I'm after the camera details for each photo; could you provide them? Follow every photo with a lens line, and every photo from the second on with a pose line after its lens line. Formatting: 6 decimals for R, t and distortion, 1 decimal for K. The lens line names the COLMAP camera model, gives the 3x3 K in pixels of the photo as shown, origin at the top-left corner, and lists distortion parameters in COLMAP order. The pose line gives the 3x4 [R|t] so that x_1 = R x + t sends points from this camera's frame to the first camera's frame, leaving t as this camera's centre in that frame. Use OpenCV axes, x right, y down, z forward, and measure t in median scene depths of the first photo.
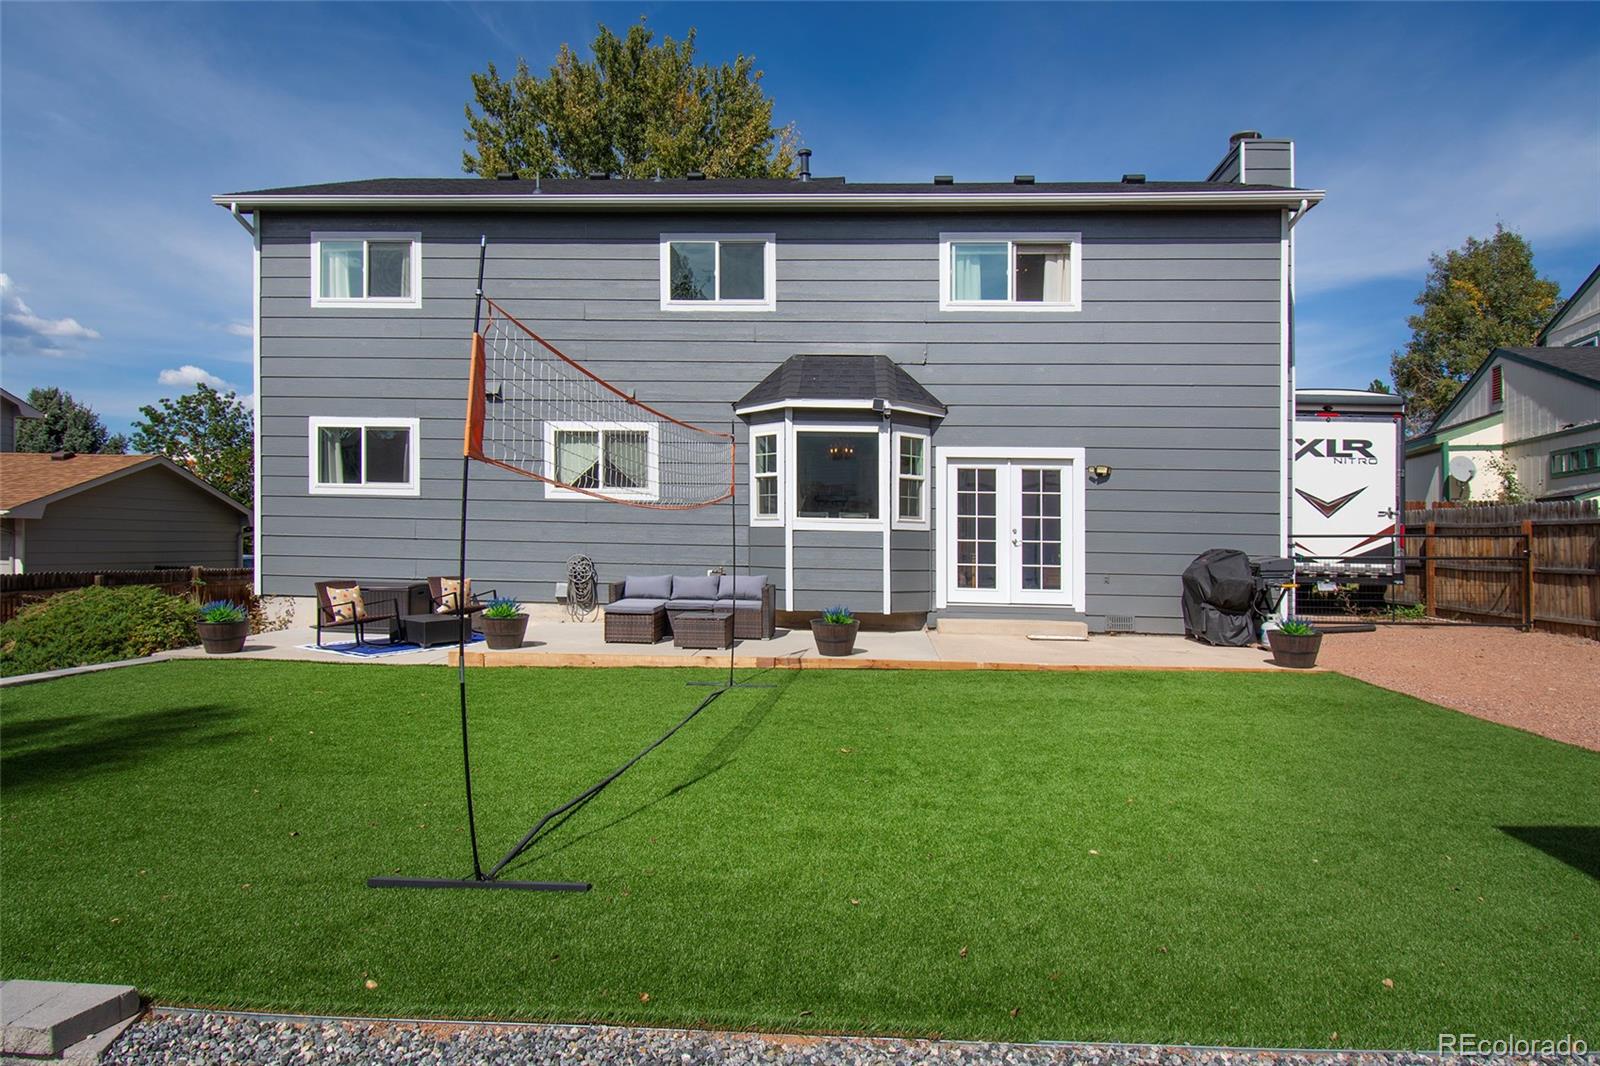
lens RADIAL K [[1013.9, 0, 797.1], [0, 1013.9, 558.8], [0, 0, 1]] dist [0.008673, 0.001431]
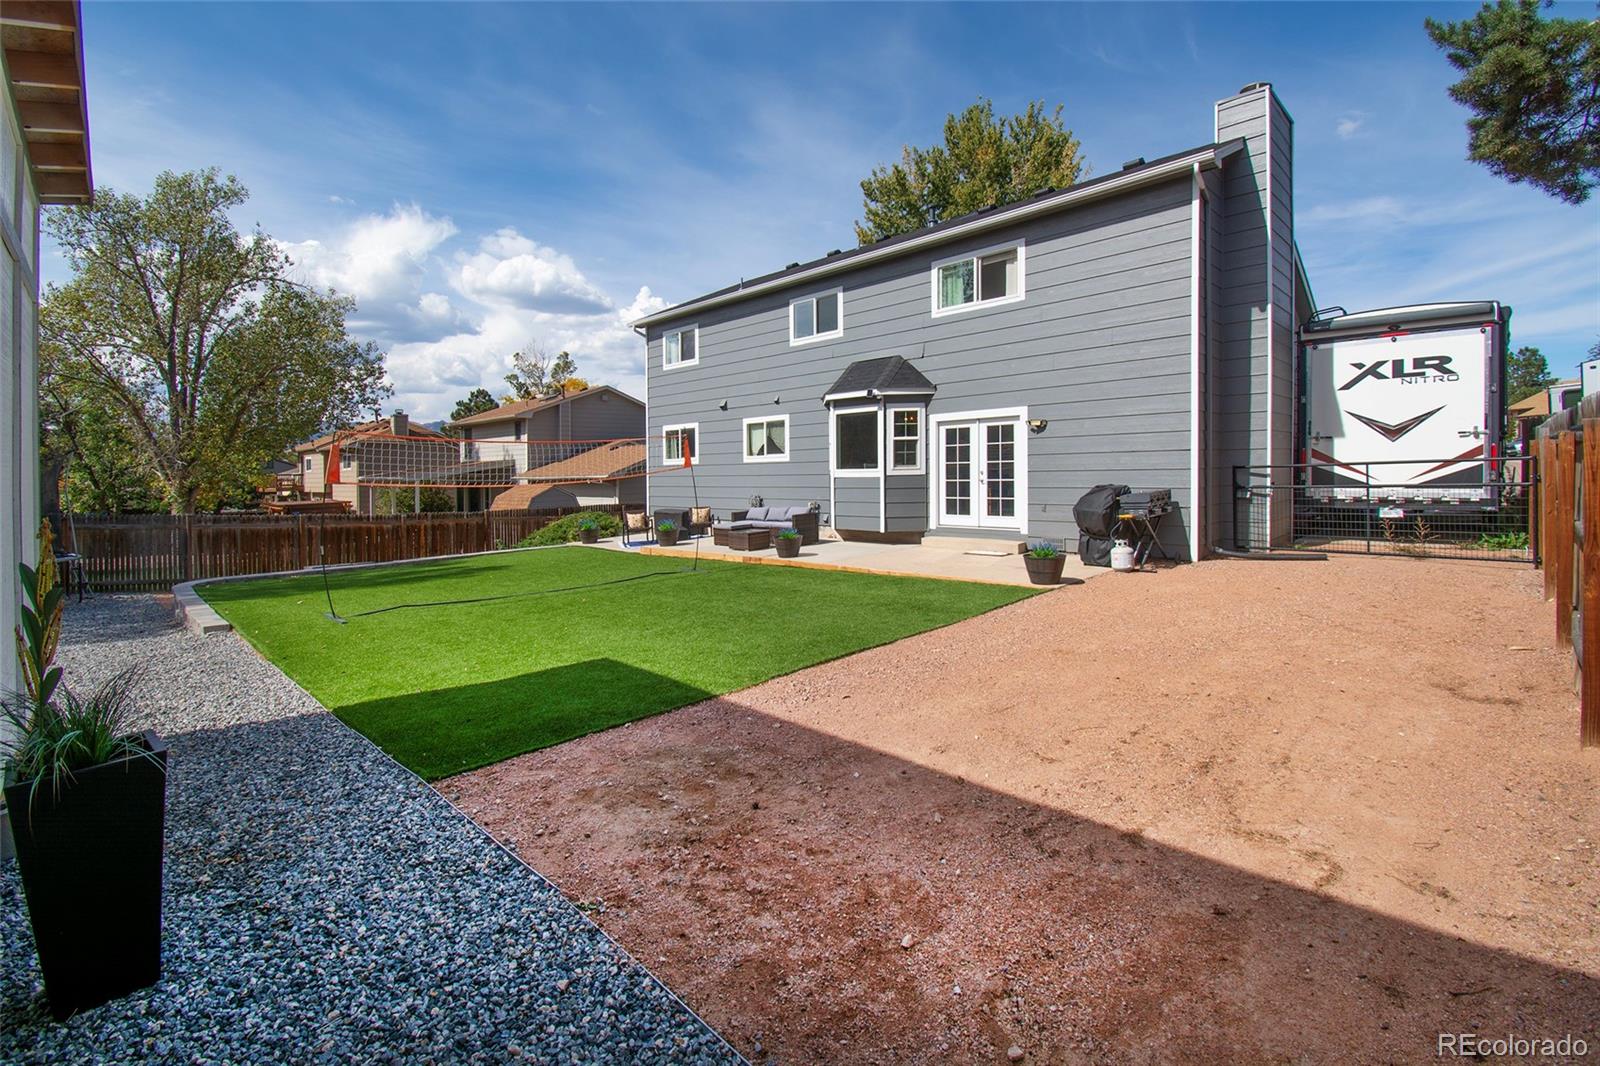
lens RADIAL K [[750.3, 0, 727.5], [0, 750.3, 481.3], [0, 0, 1]] dist [0.023357, -0.021344]
pose [[0.705881, -0.025880, -0.707858, 0.677676], [0.027344, 0.999583, -0.009278, -0.015736], [0.707802, -0.012806, 0.706294, 0.057525]]
